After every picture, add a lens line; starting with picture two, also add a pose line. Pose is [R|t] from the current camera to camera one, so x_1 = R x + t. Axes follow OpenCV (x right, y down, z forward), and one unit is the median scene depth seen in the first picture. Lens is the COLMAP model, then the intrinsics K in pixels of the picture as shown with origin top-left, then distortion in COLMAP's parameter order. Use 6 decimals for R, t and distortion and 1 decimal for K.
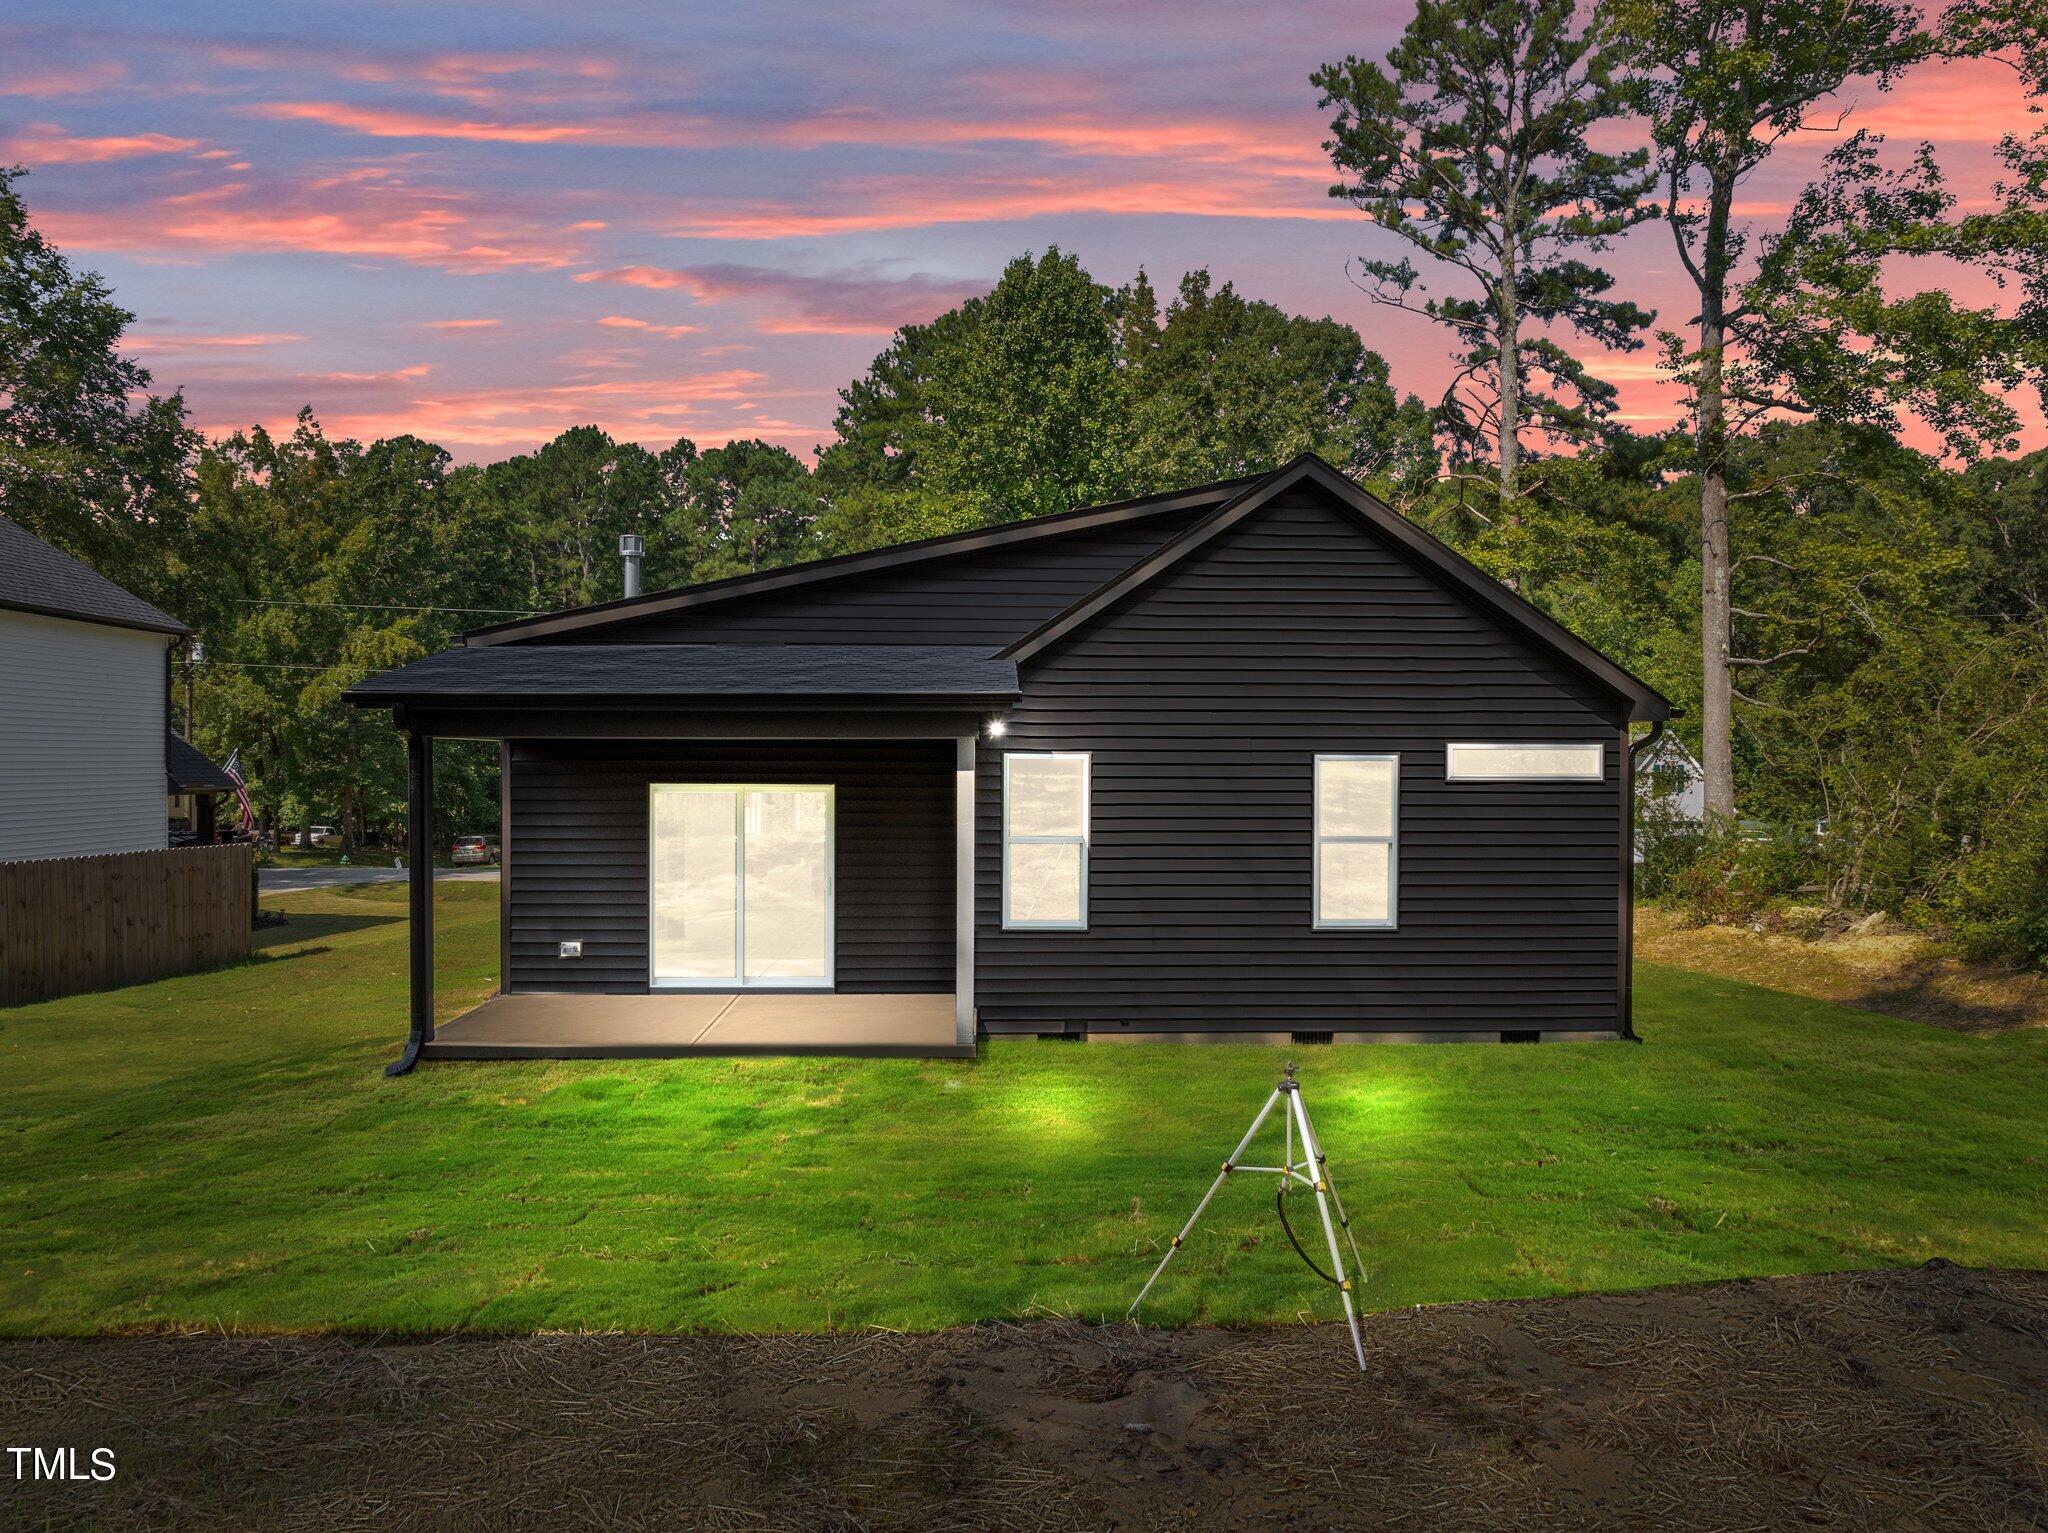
lens RADIAL K [[1456.6, 0, 1029.8], [0, 1456.6, 779.1], [0, 0, 1]] dist [-0.004106, -0.001985]
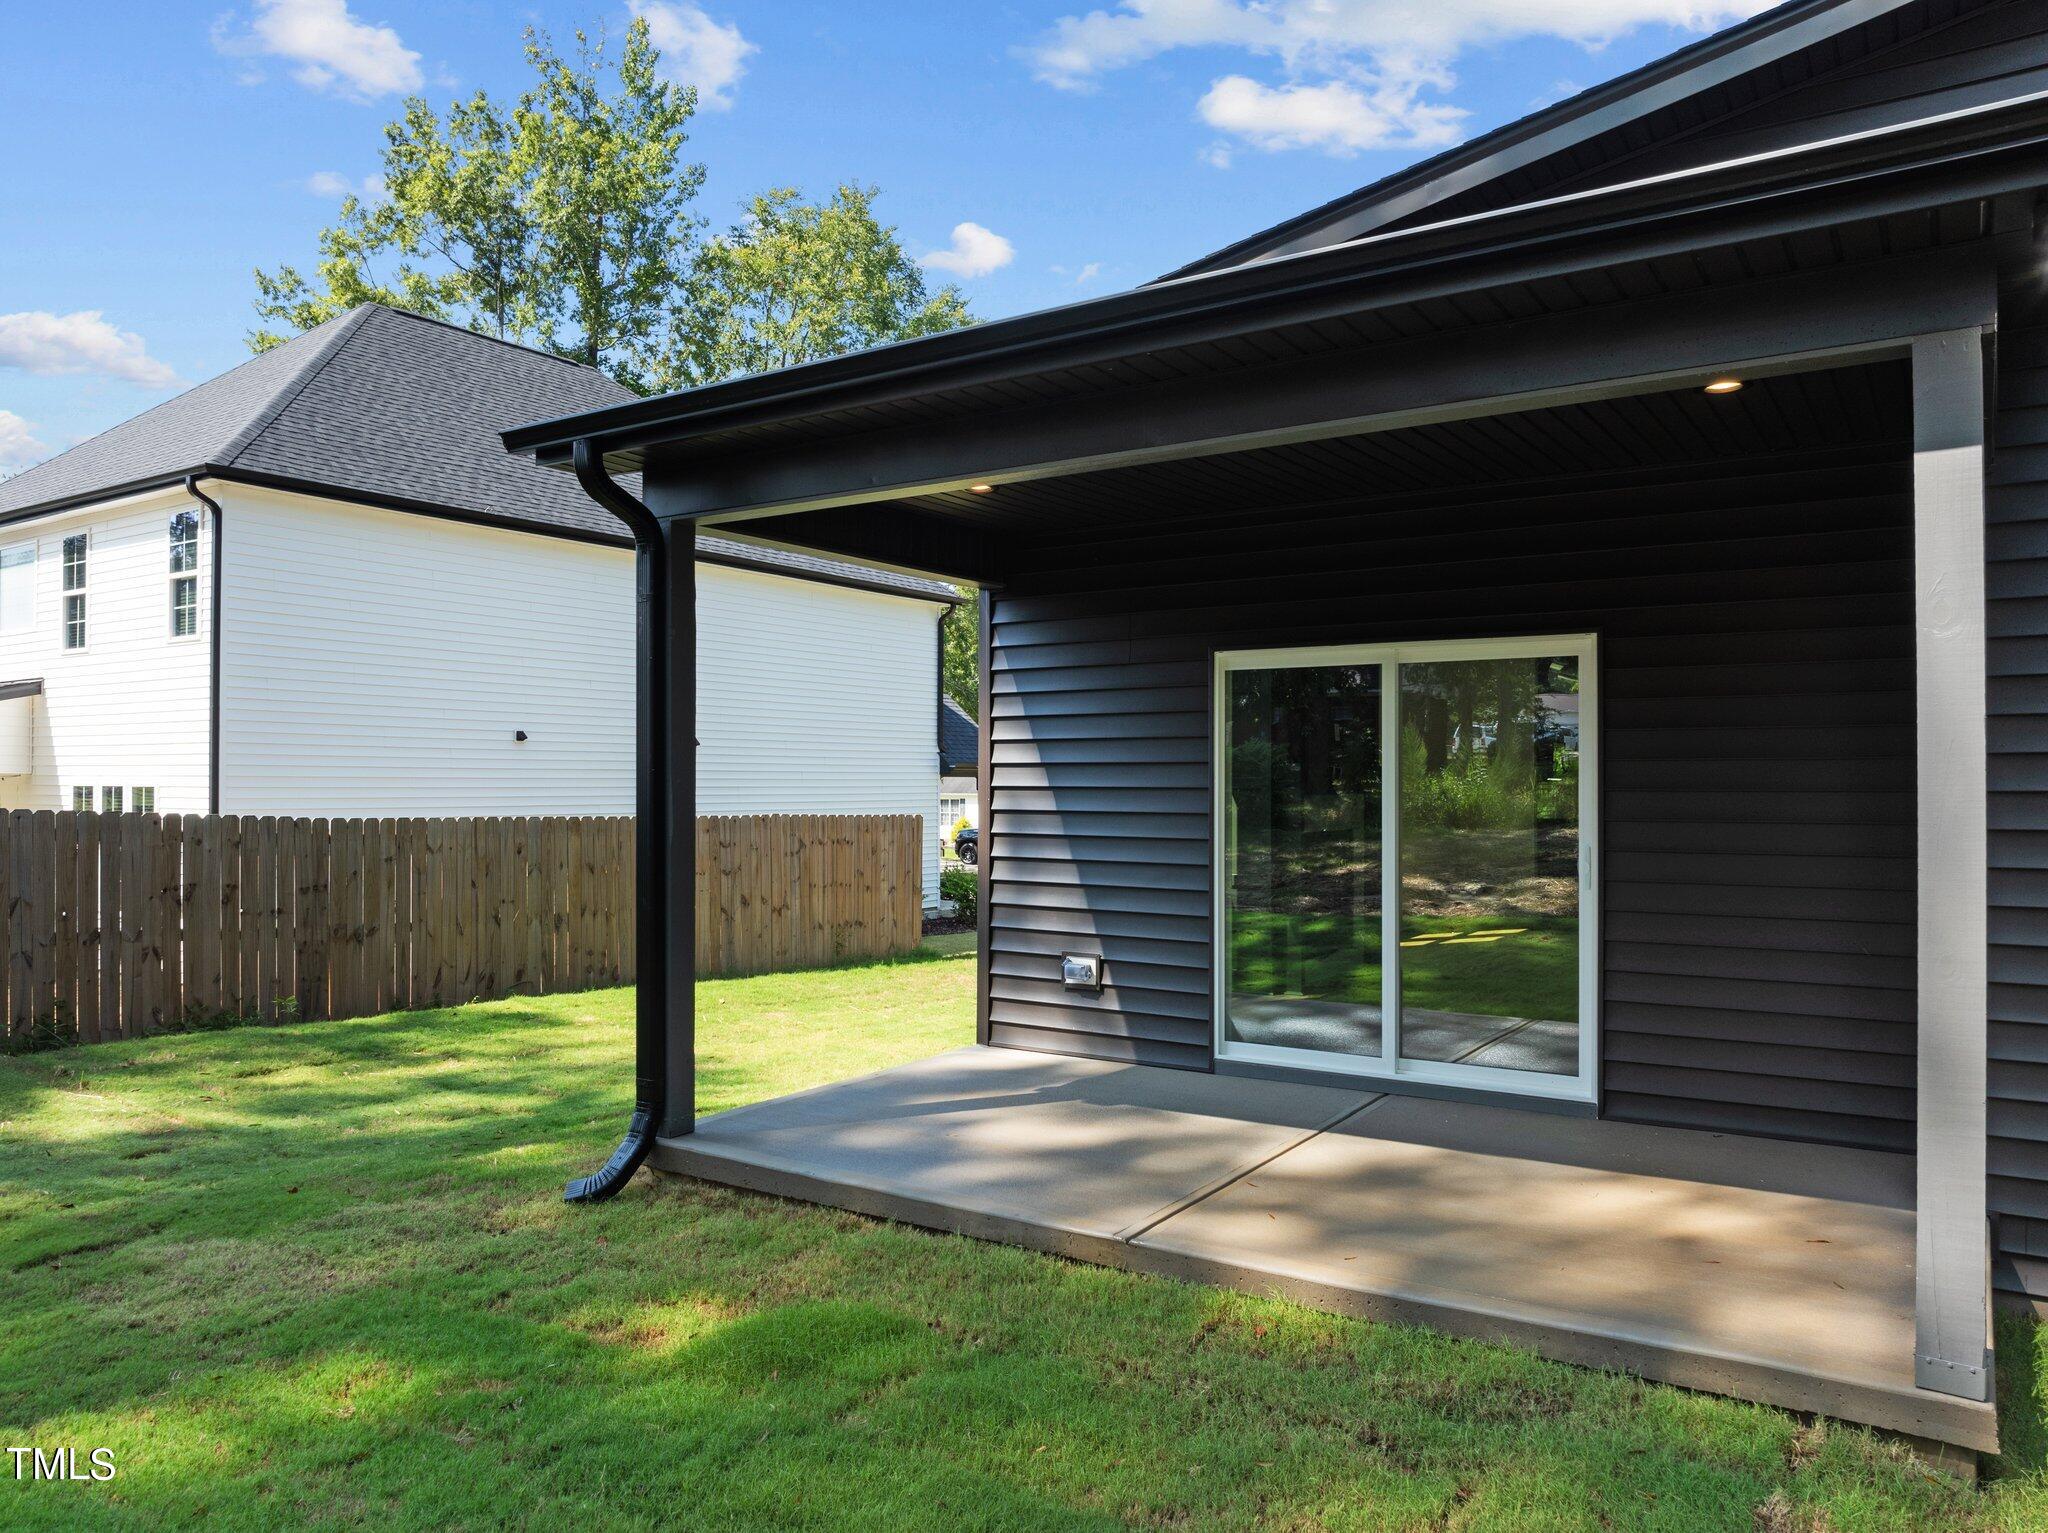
lens RADIAL K [[1492.1, 0, 1031.9], [0, 1492.1, 768.9], [0, 0, 1]] dist [-0.002909, 0.001316]
pose [[0.829867, -0.008347, -0.557899, -0.009103], [-0.002958, 0.999808, -0.019358, 0.020065], [0.557953, 0.017715, 0.829683, 0.197993]]
